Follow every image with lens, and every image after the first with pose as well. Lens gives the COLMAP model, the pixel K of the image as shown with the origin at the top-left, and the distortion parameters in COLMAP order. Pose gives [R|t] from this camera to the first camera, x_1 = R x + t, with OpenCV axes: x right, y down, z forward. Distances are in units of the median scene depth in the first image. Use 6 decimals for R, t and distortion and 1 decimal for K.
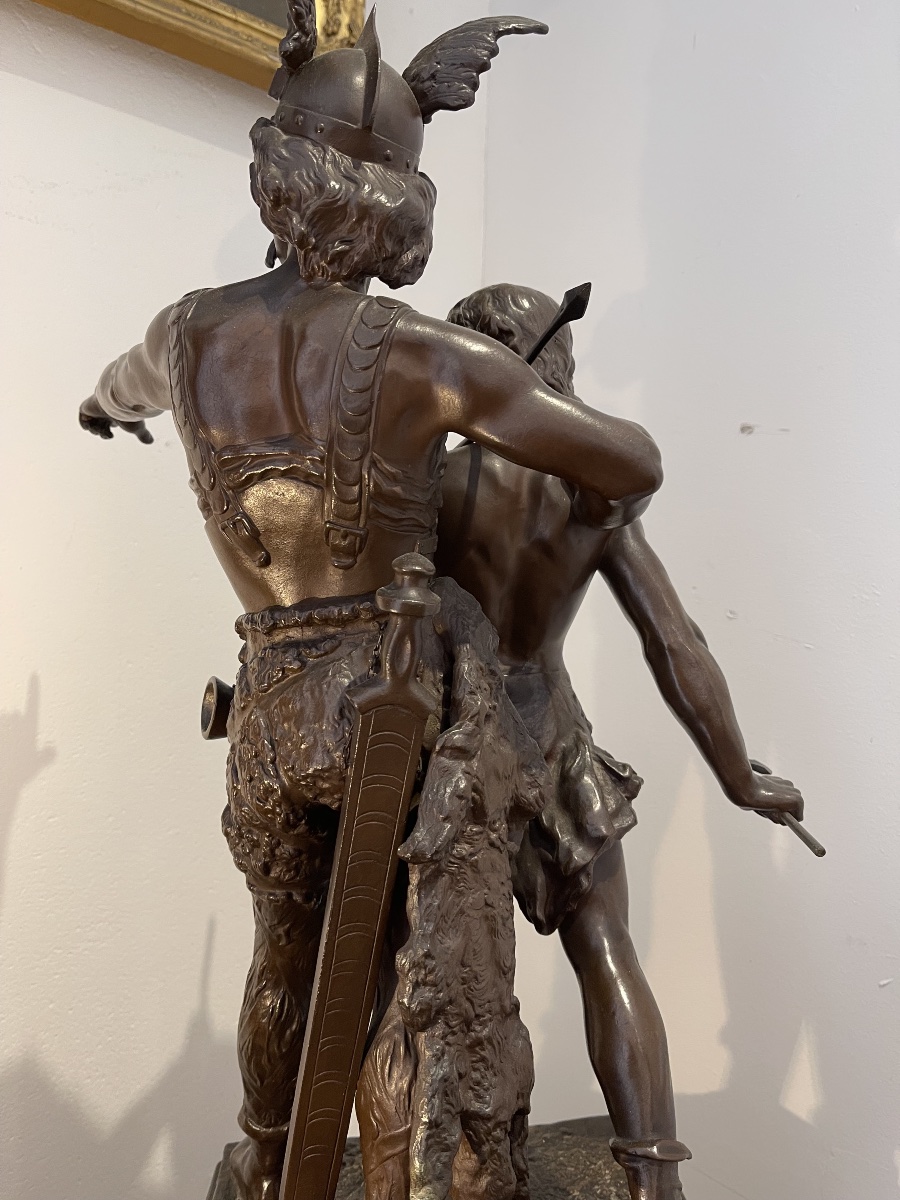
lens RADIAL K [[924.3, 0, 450.0], [0, 924.3, 600.0], [0, 0, 1]] dist [0.039635, -0.054522]
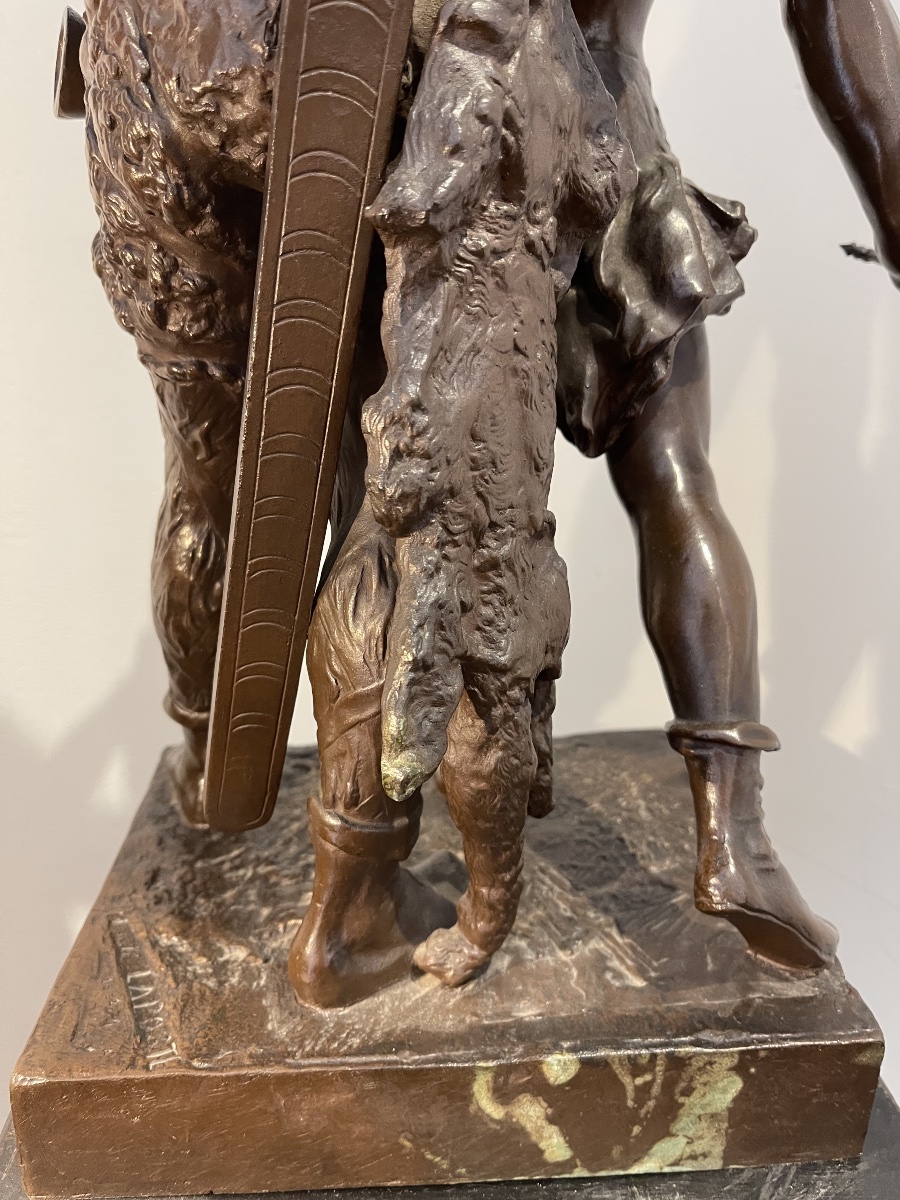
lens RADIAL K [[924.3, 0, 450.0], [0, 924.3, 600.0], [0, 0, 1]] dist [0.039635, -0.054522]
pose [[0.999494, 0.029279, 0.012447, -0.006032], [-0.031657, 0.954200, 0.297488, 0.306125], [-0.003167, -0.297732, 0.954644, 0.378172]]
